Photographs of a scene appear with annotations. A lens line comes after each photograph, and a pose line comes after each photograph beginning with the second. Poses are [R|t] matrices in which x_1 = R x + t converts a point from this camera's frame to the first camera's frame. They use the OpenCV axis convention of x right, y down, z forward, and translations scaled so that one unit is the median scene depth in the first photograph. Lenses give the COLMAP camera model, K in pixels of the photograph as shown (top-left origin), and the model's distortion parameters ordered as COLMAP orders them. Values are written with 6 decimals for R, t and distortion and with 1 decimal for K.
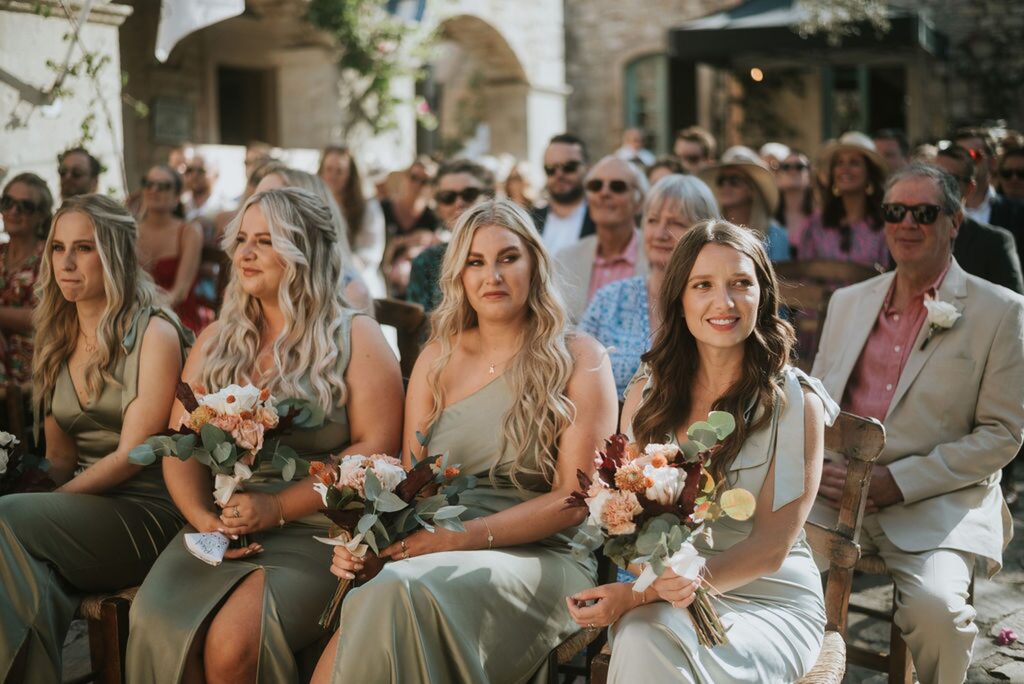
lens RADIAL K [[1488.0, 0, 535.9], [0, 1488.0, 339.7], [0, 0, 1]] dist [-0.137762, 1.055936]
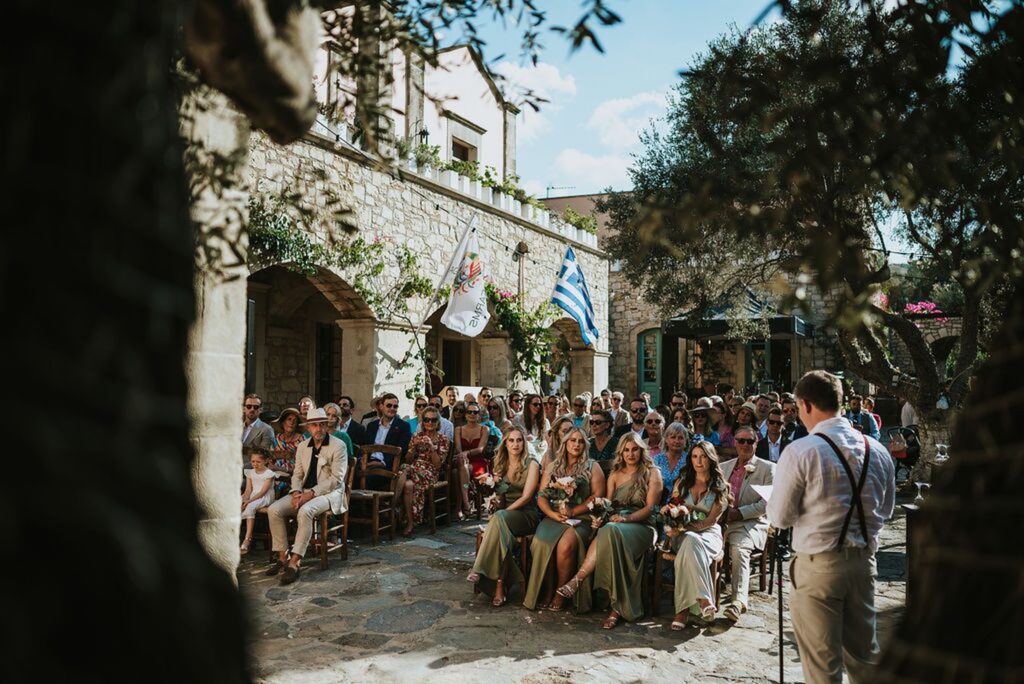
lens RADIAL K [[966.1, 0, 512.0], [0, 966.1, 342.0], [0, 0, 1]] dist [-0.050573, 0.012126]
pose [[0.997801, 0.029252, -0.059480, -0.047377], [-0.037644, 0.988674, -0.145280, 0.011062], [0.054557, 0.147200, 0.987601, -0.375706]]
